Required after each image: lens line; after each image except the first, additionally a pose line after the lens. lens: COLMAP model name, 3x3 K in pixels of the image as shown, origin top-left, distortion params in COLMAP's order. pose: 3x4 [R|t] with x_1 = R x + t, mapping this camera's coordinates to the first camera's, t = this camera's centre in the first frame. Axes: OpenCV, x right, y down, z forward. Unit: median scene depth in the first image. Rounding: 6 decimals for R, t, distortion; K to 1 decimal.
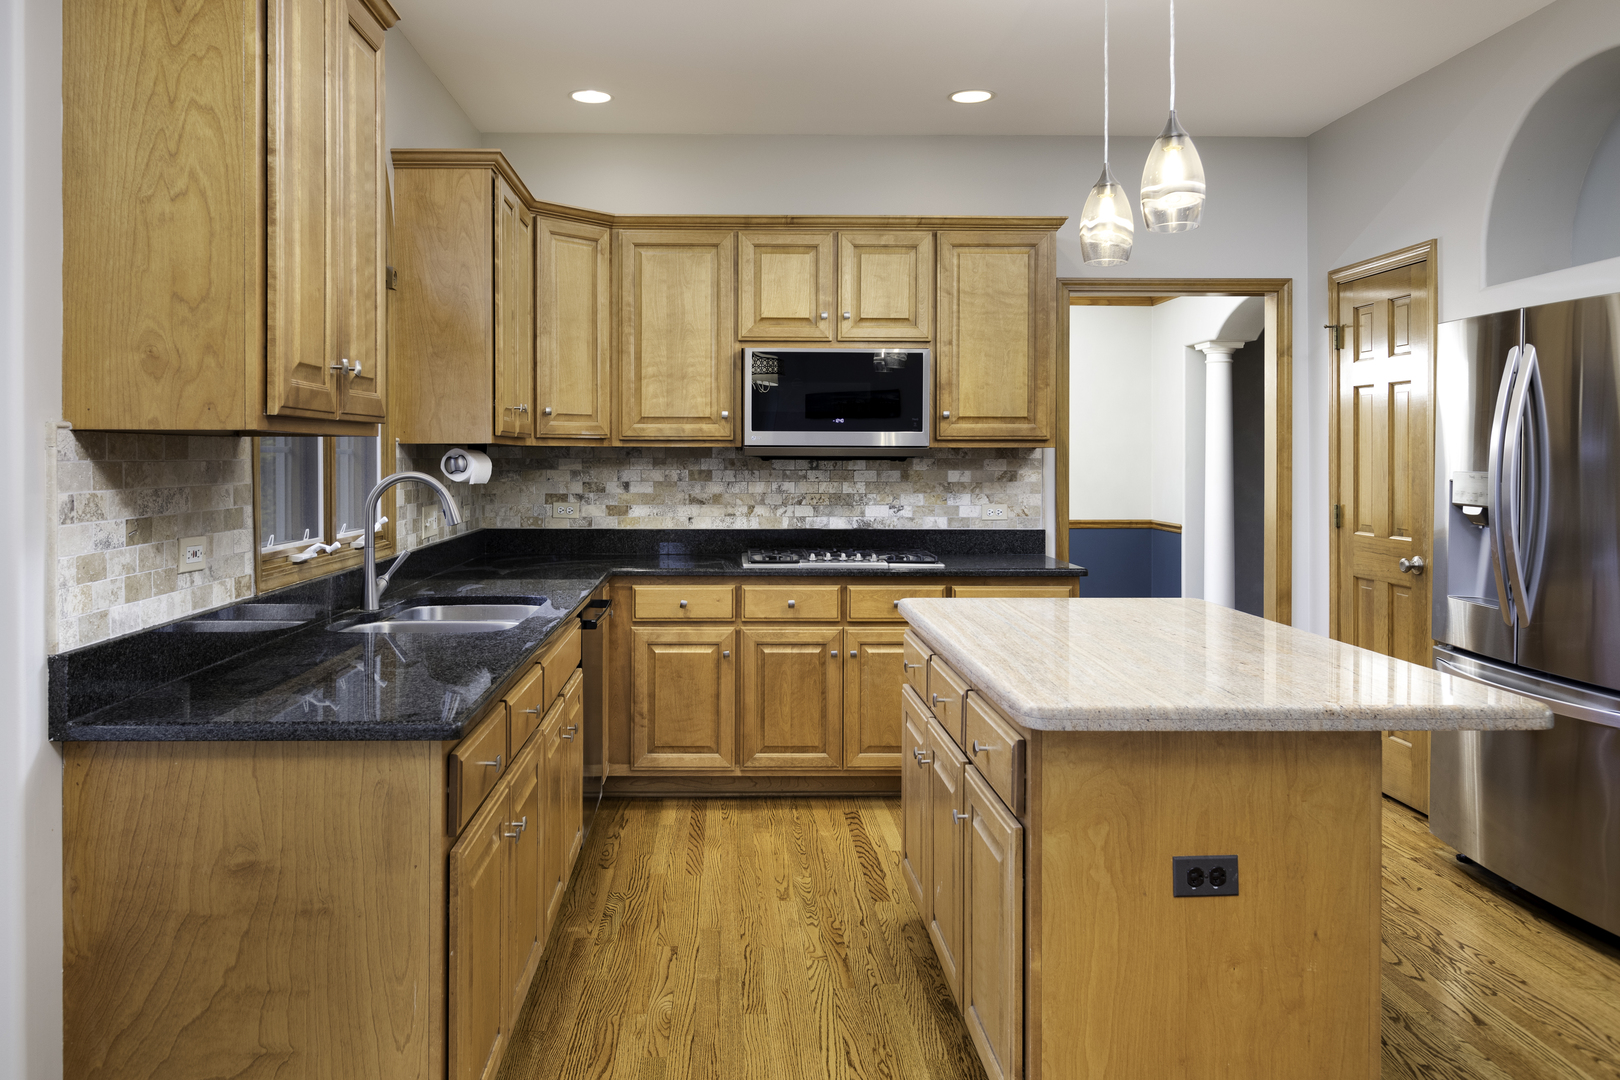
lens RADIAL K [[1242.8, 0, 810.1], [0, 1242.8, 455.5], [0, 0, 1]] dist [-0.007370, -0.002395]
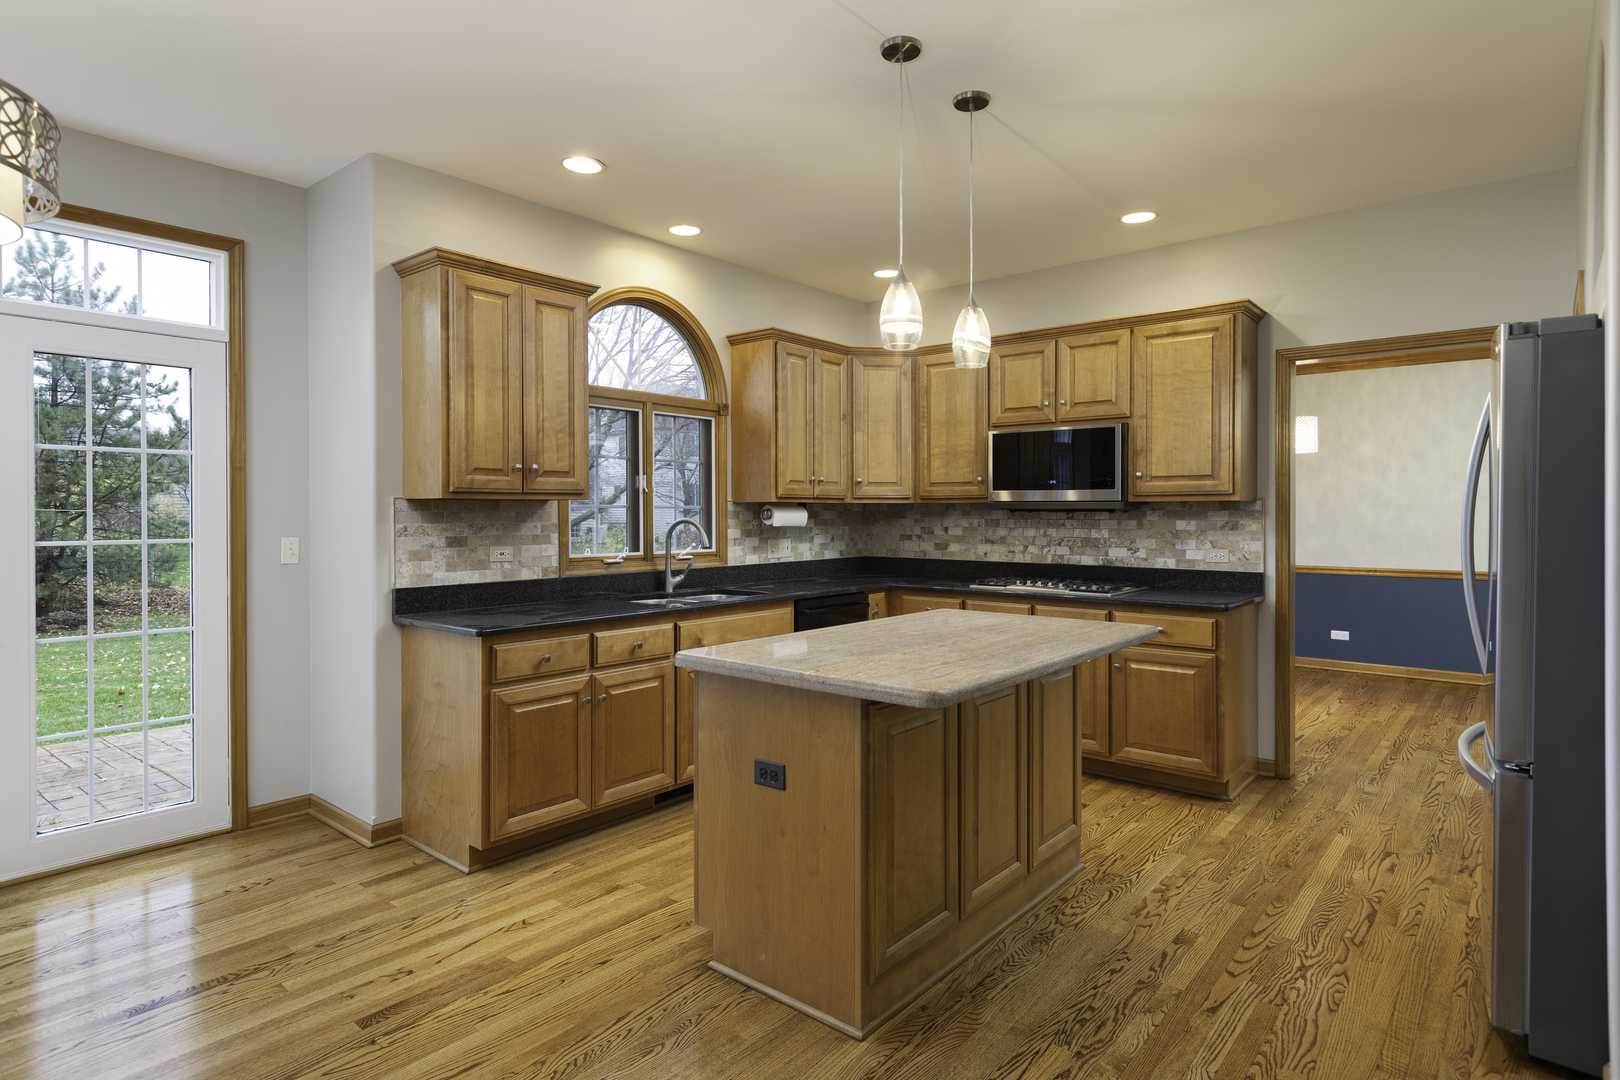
lens RADIAL K [[913.9, 0, 712.6], [0, 913.9, 514.0], [0, 0, 1]] dist [-0.002418, 0.000589]
pose [[0.708946, -0.000336, -0.705263, 0.443878], [0.003076, 0.999992, 0.002615, 0.002375], [0.705256, -0.004023, 0.708941, 0.052762]]
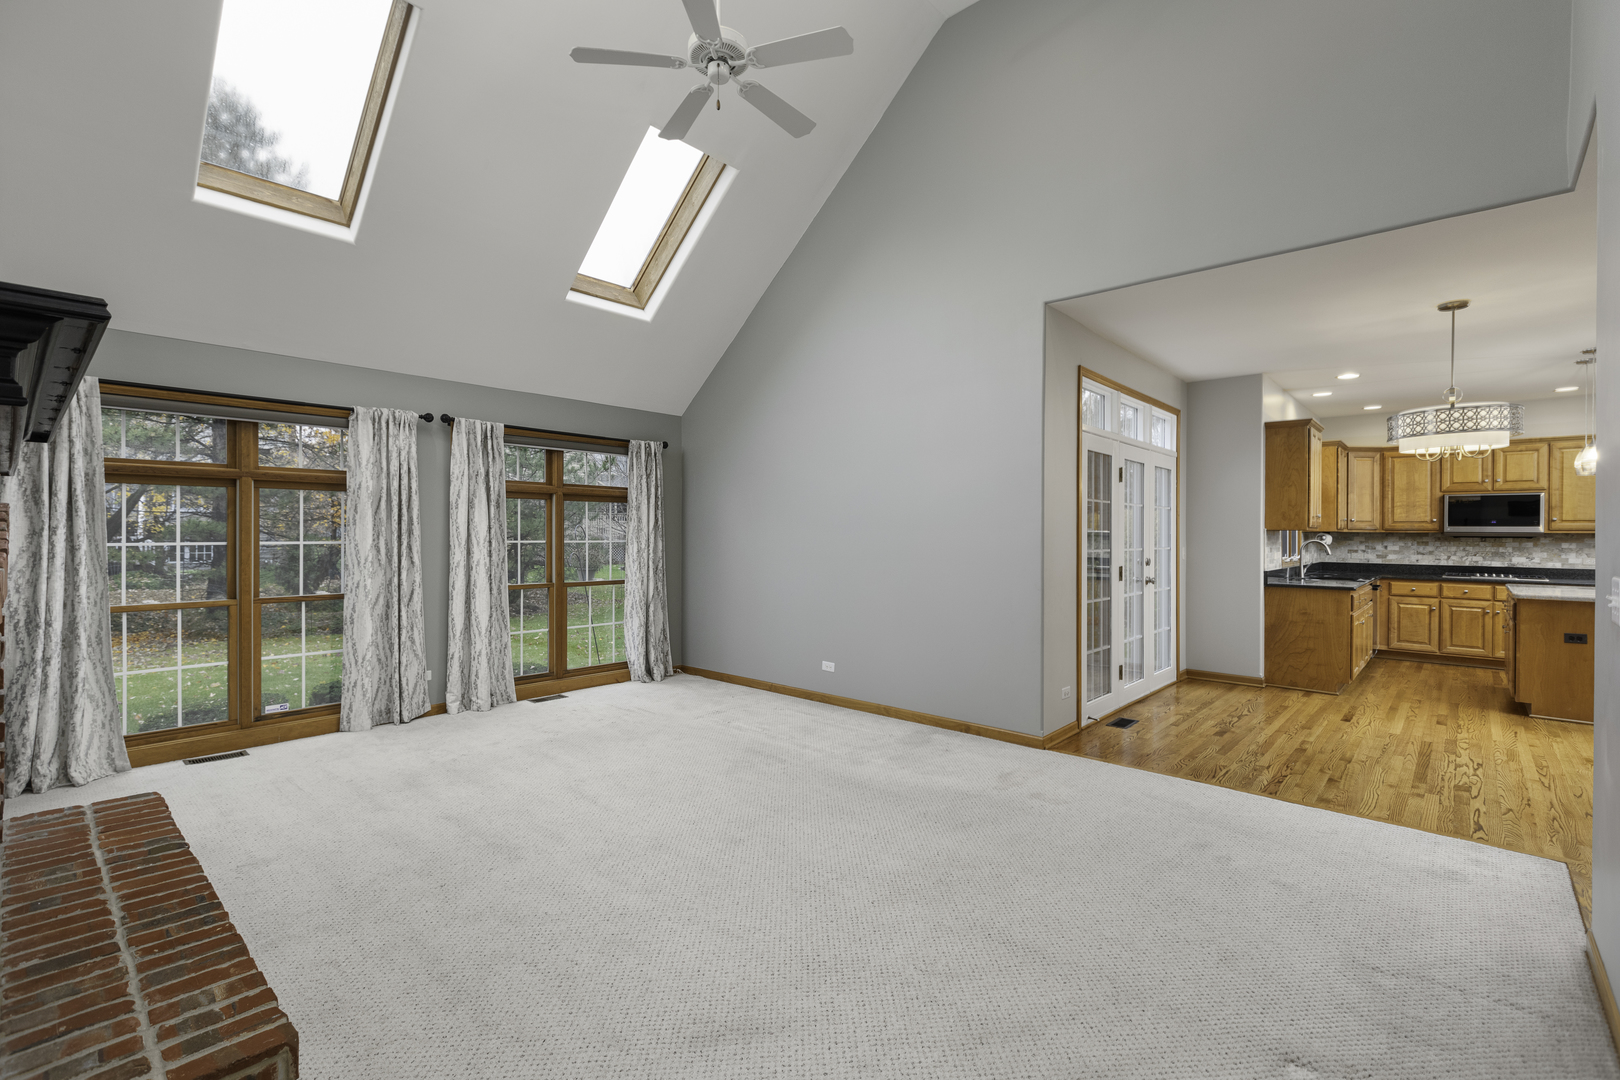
lens RADIAL K [[751.6, 0, 817.6], [0, 751.6, 534.2], [0, 0, 1]] dist [0.023534, -0.000223]
pose [[0.718379, 0.005777, -0.695628, 0.116871], [-0.005764, 0.999981, 0.002351, 0.000494], [0.695628, 0.002321, 0.718399, -1.065738]]
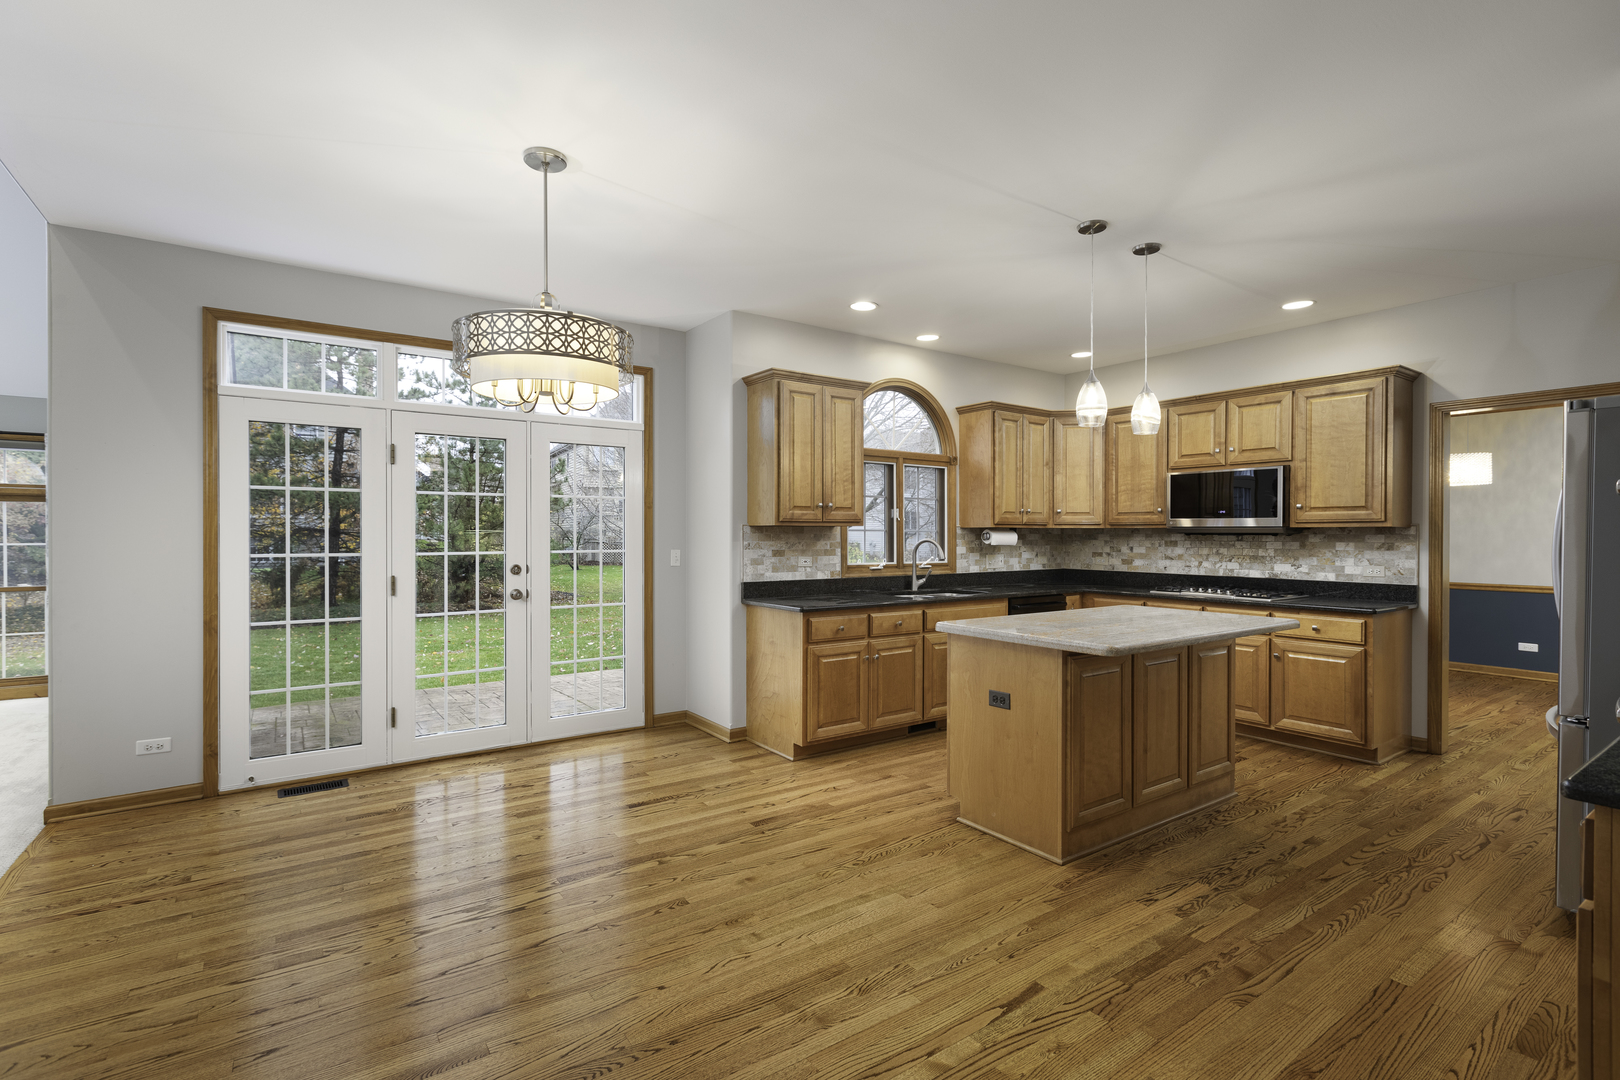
lens RADIAL K [[731.1, 0, 727.6], [0, 731.1, 537.2], [0, 0, 1]] dist [0.001384, 0.000633]
pose [[0.501026, 0.003243, -0.865426, 0.540060], [0.000301, 0.999992, 0.003921, 0.002400], [0.865432, -0.002225, 0.501021, -0.087198]]
